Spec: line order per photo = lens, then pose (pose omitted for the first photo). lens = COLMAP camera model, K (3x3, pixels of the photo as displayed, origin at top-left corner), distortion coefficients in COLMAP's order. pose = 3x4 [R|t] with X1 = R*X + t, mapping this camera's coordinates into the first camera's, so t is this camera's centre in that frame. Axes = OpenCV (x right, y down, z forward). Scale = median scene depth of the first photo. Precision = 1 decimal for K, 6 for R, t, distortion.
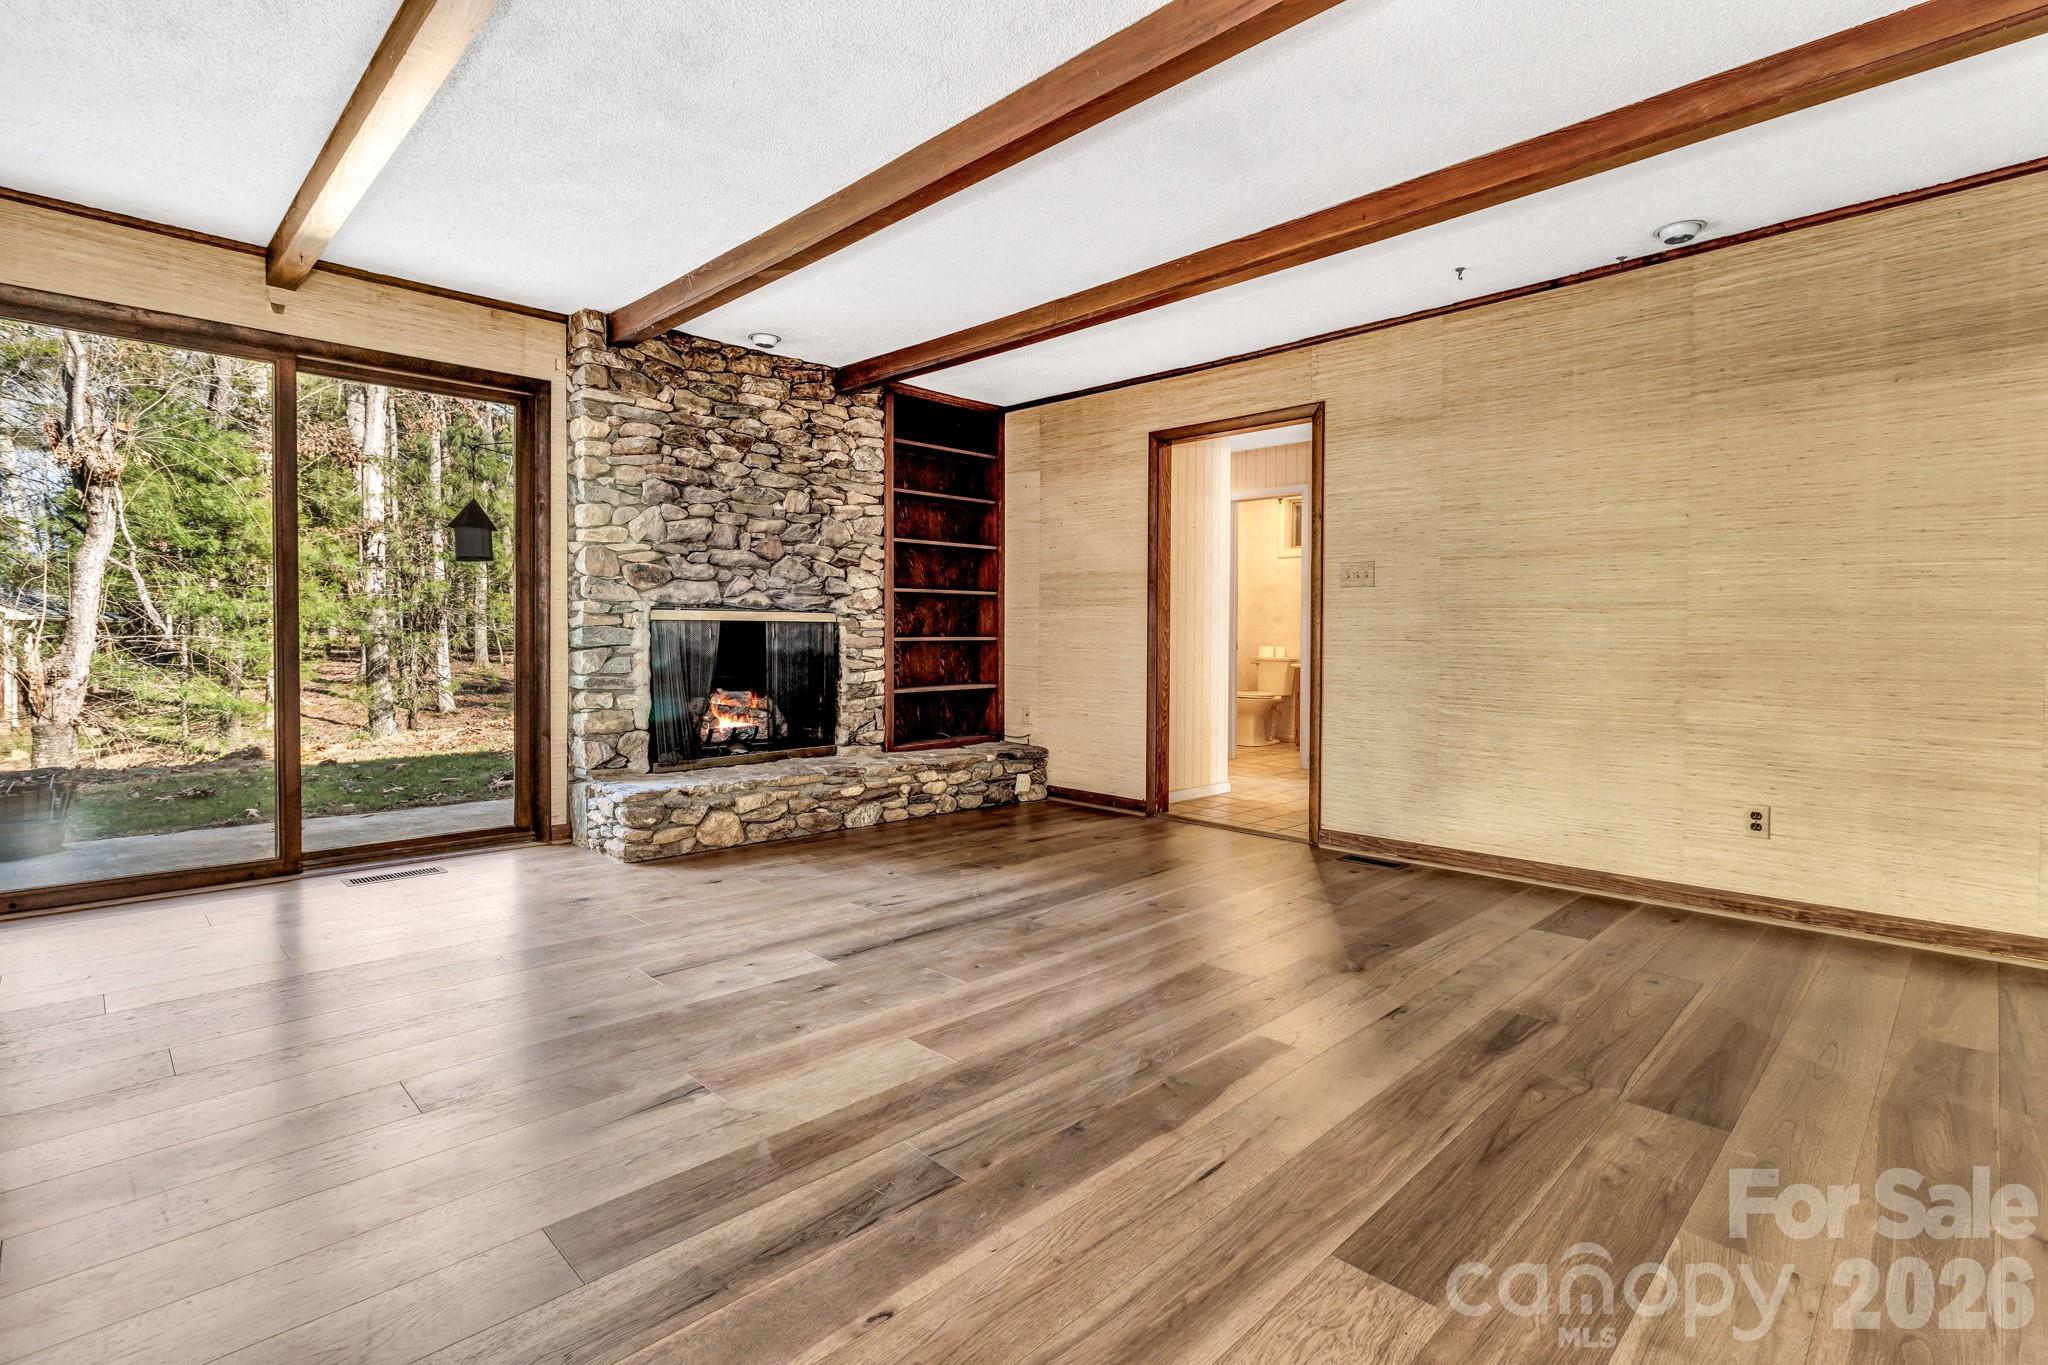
lens RADIAL K [[968.2, 0, 1043.9], [0, 968.2, 652.7], [0, 0, 1]] dist [0.002822, 0.000472]
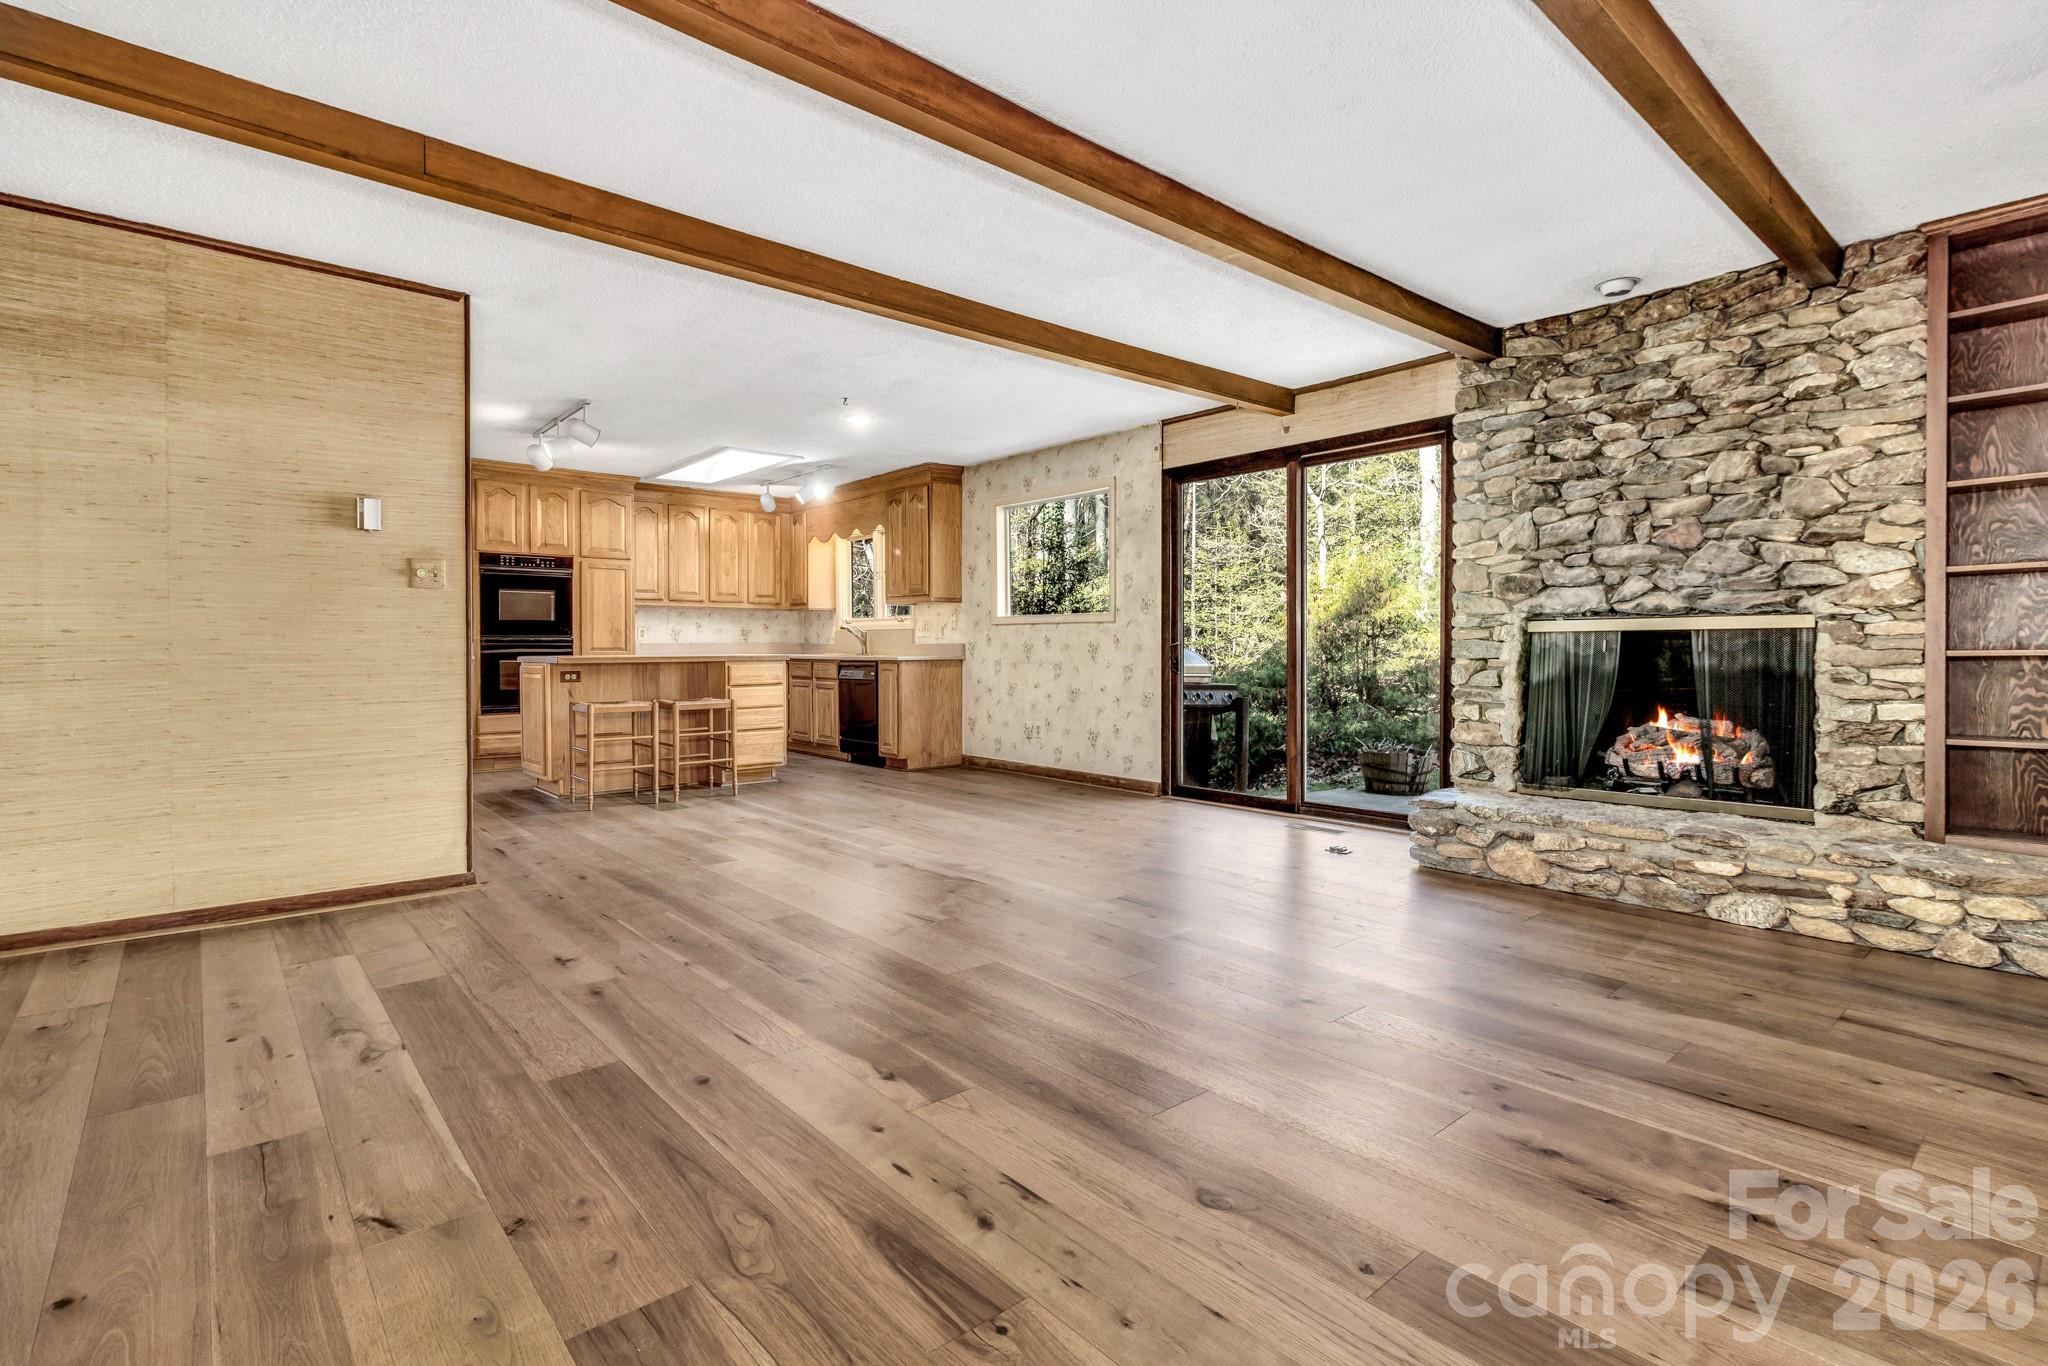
lens RADIAL K [[981.1, 0, 1026.1], [0, 981.1, 655.2], [0, 0, 1]] dist [-0.000508, -0.000007]
pose [[-0.091155, 0.002395, -0.995834, 0.586670], [-0.015548, 0.999872, 0.003828, -0.007147], [0.995715, 0.015832, -0.091107, 0.587638]]
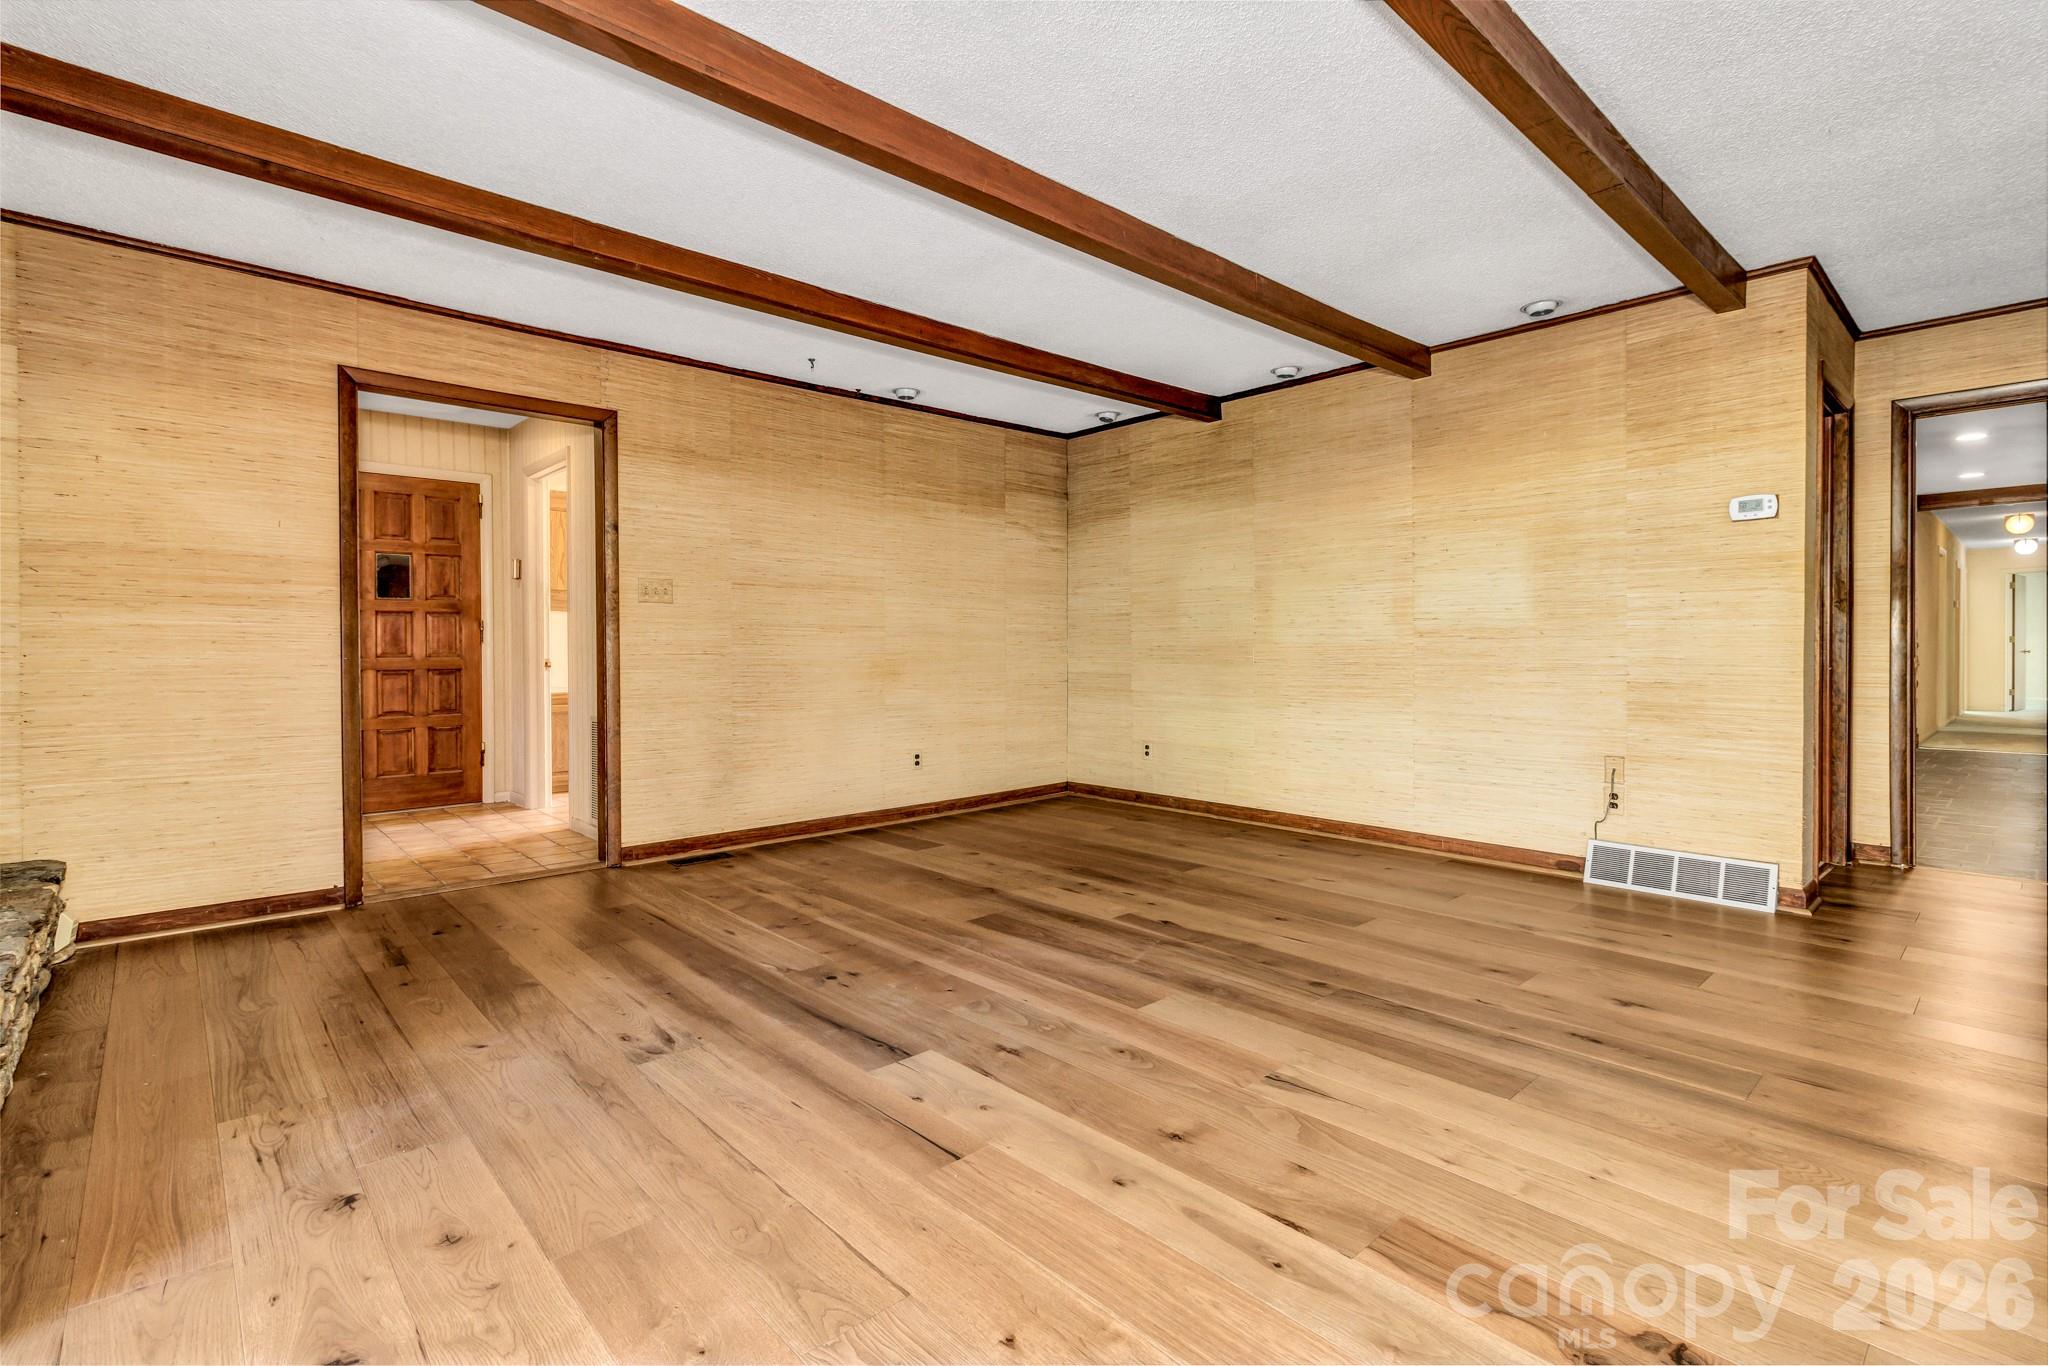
lens RADIAL K [[924.2, 0, 1019.7], [0, 924.2, 653.9], [0, 0, 1]] dist [-0.001265, -0.000494]
pose [[0.061869, -0.011863, 0.998014, -0.624835], [0.019943, 0.999744, 0.010647, -0.015827], [-0.997885, 0.019245, 0.062090, 0.542639]]
